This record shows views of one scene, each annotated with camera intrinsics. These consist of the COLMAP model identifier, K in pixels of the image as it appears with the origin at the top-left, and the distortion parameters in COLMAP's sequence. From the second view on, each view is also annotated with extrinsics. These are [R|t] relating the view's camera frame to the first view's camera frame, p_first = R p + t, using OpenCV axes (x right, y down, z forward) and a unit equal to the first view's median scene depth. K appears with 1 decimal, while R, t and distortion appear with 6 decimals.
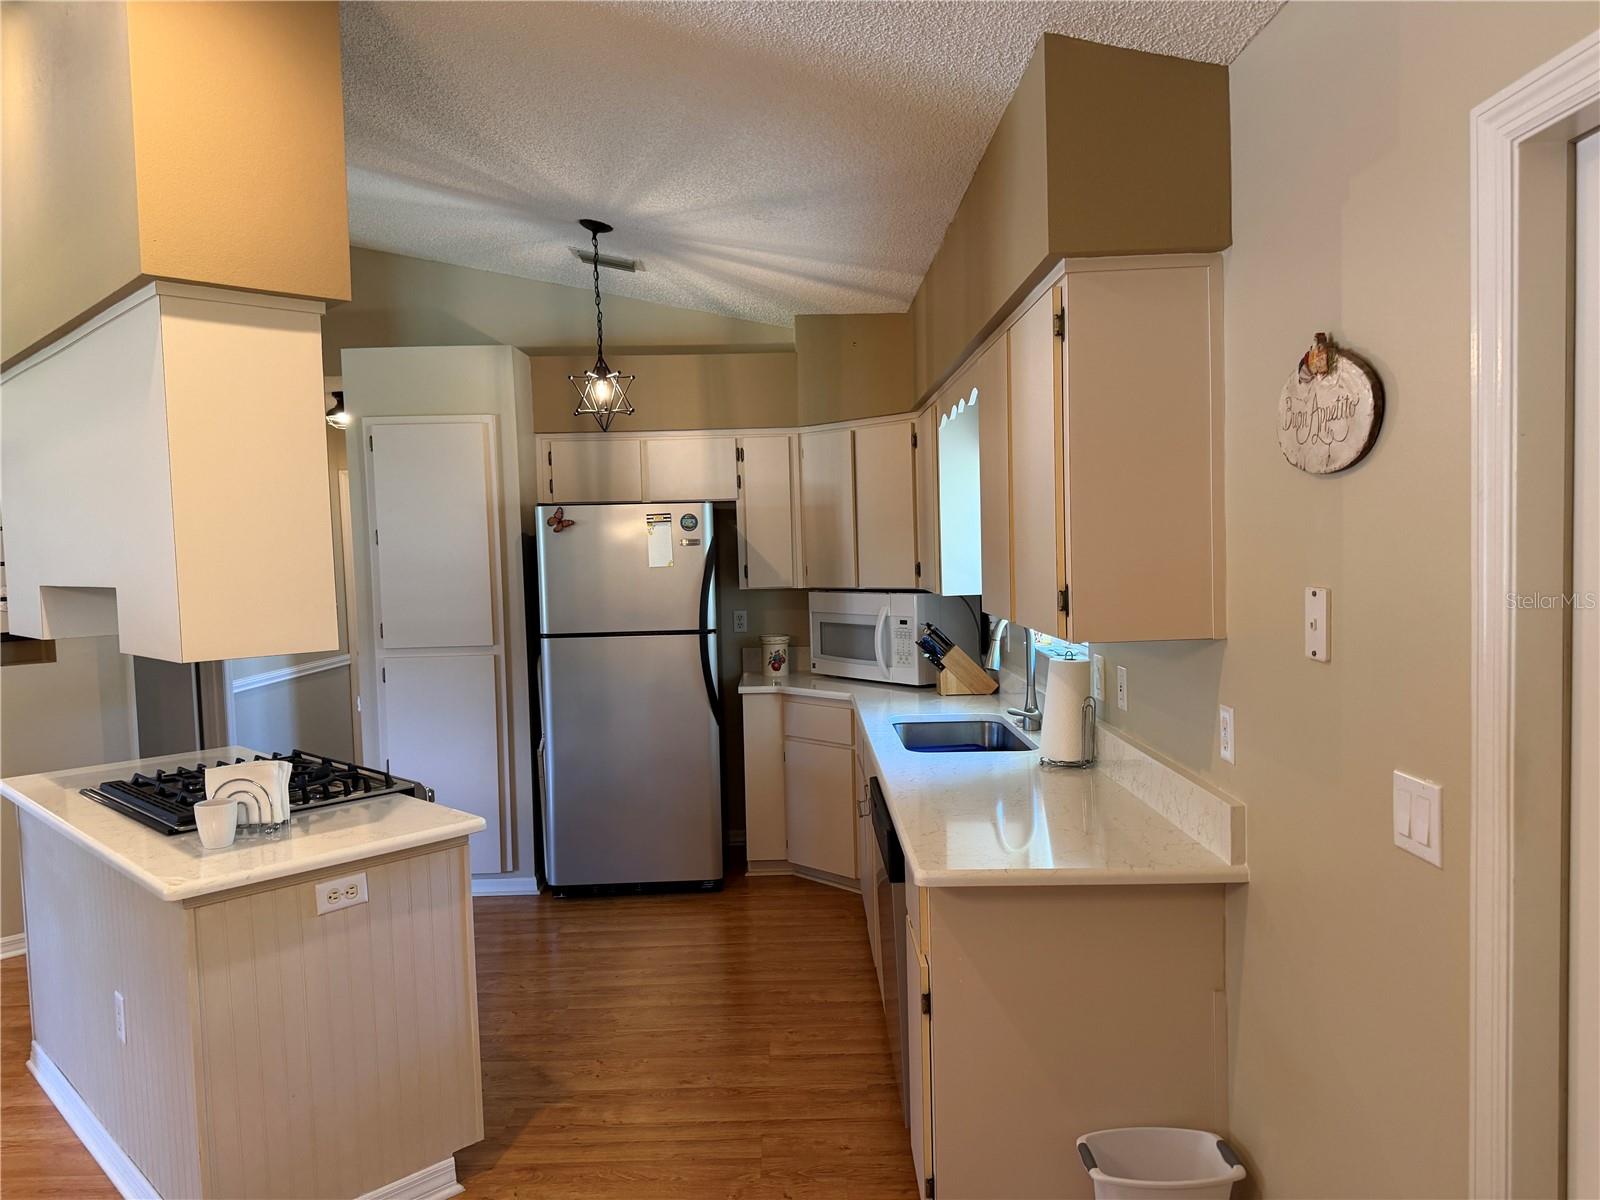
lens RADIAL K [[1142.8, 0, 800.0], [0, 1142.8, 600.0], [0, 0, 1]] dist [0.110162, -0.103404]
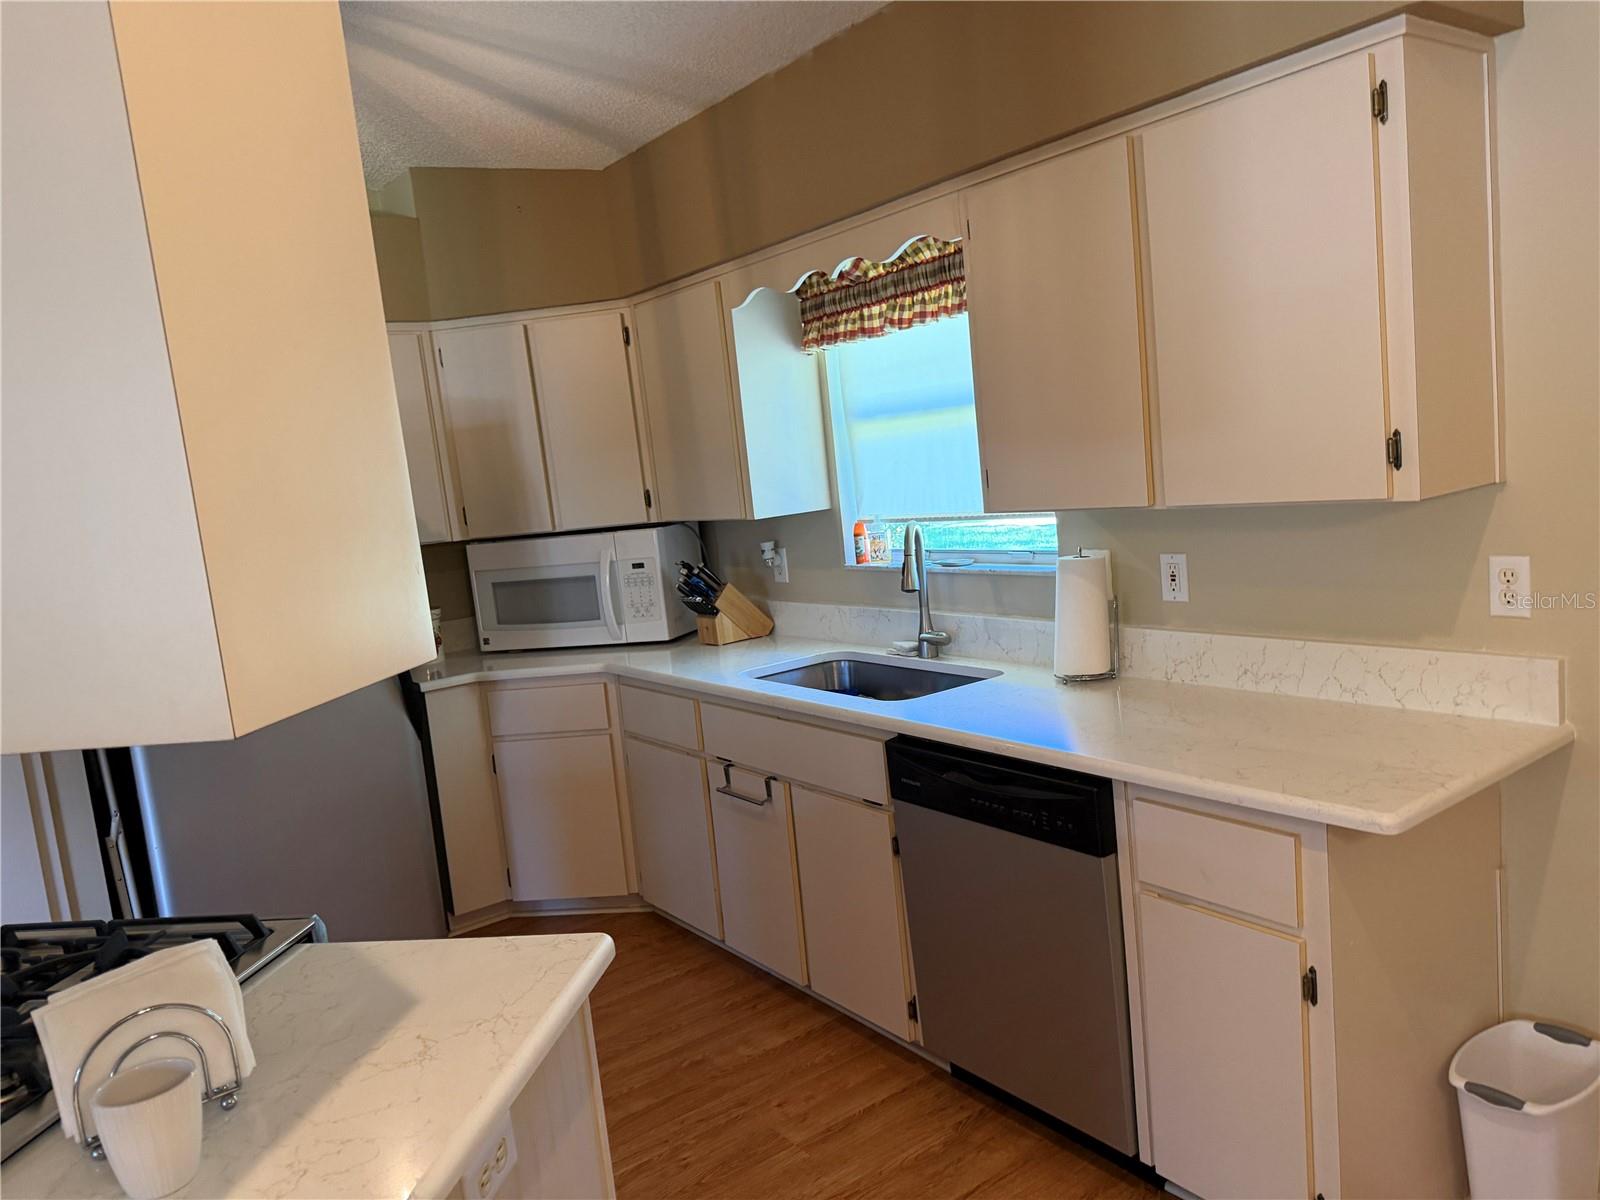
lens RADIAL K [[1142.8, 0, 800.0], [0, 1142.8, 600.0], [0, 0, 1]] dist [0.110162, -0.103404]
pose [[0.797205, -0.127717, 0.590045, -0.297252], [0.109192, 0.991751, 0.067139, 0.001802], [-0.593752, 0.010905, 0.804574, 0.290232]]
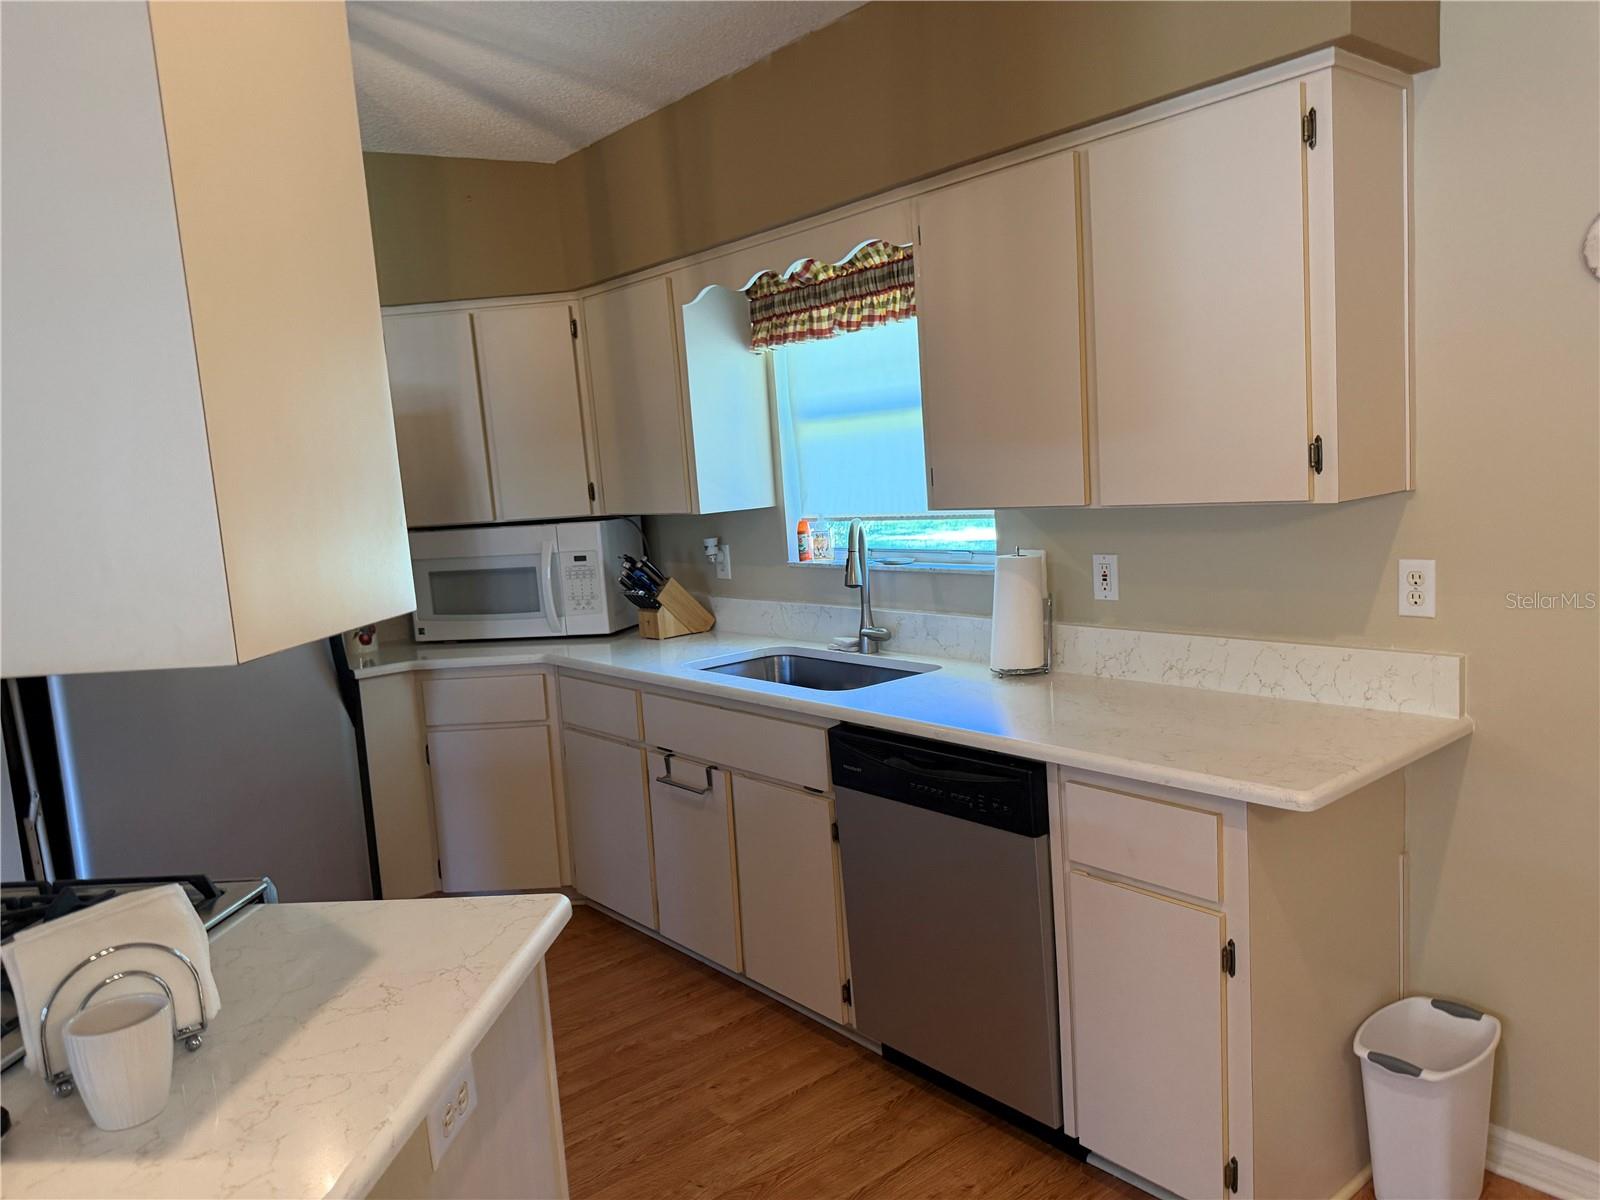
lens RADIAL K [[1144.4, 0, 799.4], [0, 1144.4, 601.0], [0, 0, 1]] dist [0.137993, -0.168526]
pose [[0.760764, -0.100705, 0.641169, -0.315053], [0.079971, 0.994906, 0.061376, 0.012021], [-0.644083, 0.004582, 0.764942, 0.285839]]
